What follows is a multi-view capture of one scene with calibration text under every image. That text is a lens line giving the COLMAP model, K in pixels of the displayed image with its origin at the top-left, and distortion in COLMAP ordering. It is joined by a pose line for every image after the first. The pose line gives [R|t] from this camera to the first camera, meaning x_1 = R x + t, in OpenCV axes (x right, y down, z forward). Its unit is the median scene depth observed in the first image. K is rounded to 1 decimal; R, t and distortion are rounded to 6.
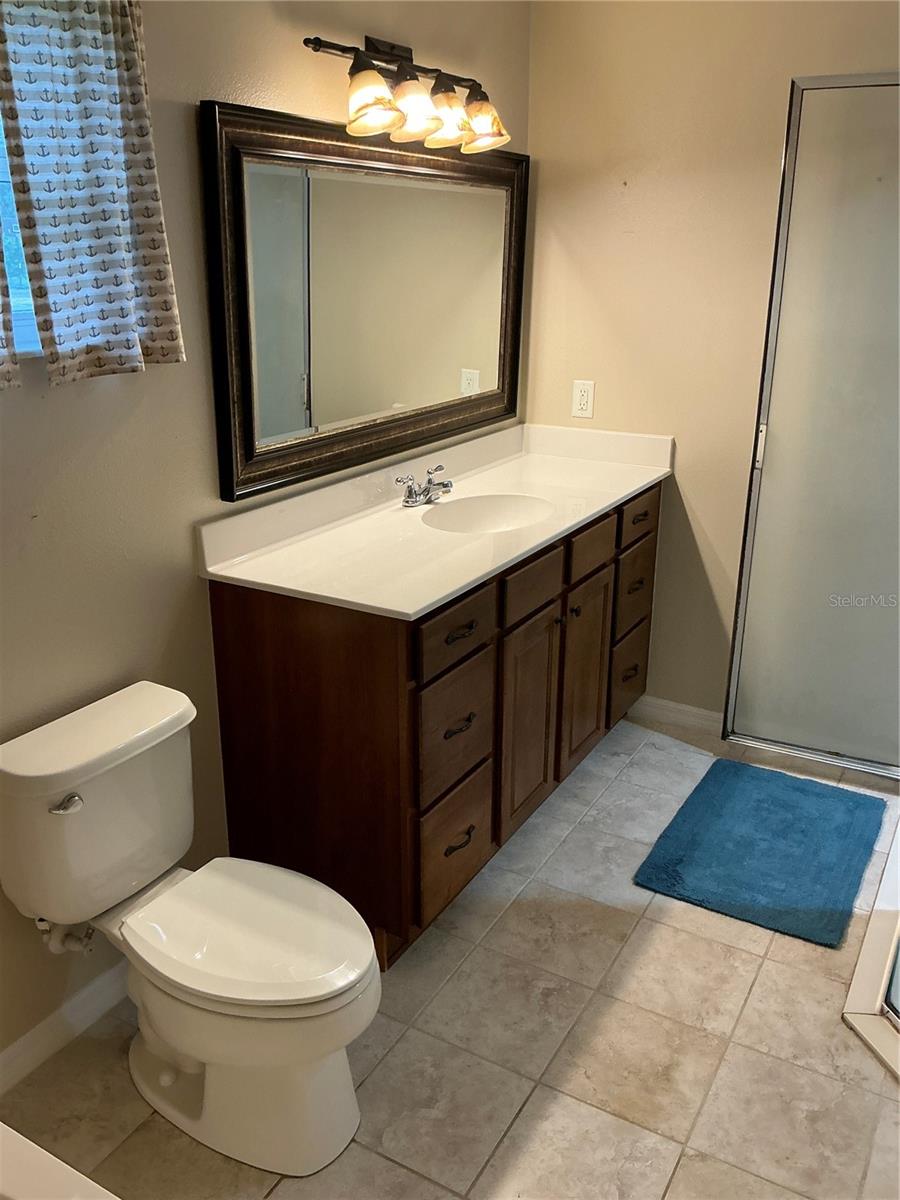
lens RADIAL K [[1001.0, 0, 450.0], [0, 1001.0, 600.0], [0, 0, 1]] dist [0.133668, -0.252758]
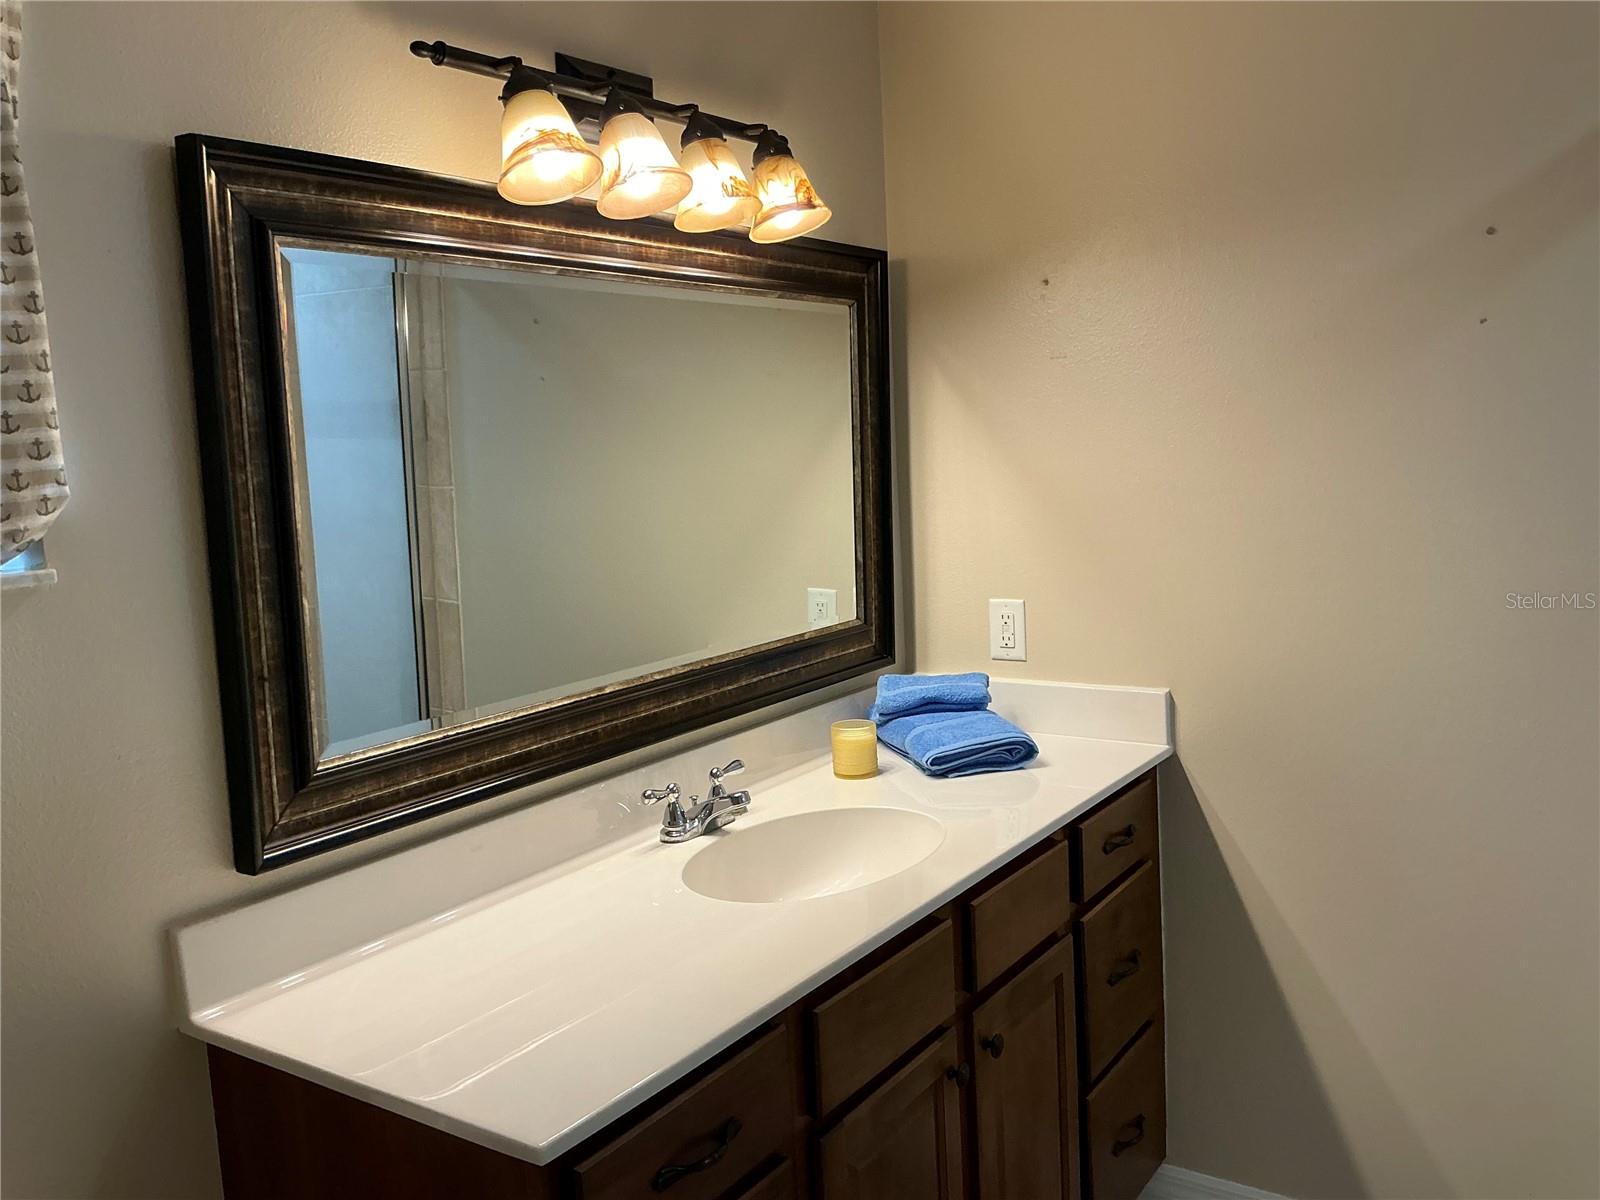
lens RADIAL K [[1334.7, 0, 800.0], [0, 1334.7, 600.0], [0, 0, 1]] dist [0.133668, -0.252758]
pose [[0.995411, -0.046261, -0.083762, 0.097235], [0.027362, 0.976427, -0.214108, -0.065397], [0.091692, 0.210833, 0.973212, 0.282708]]
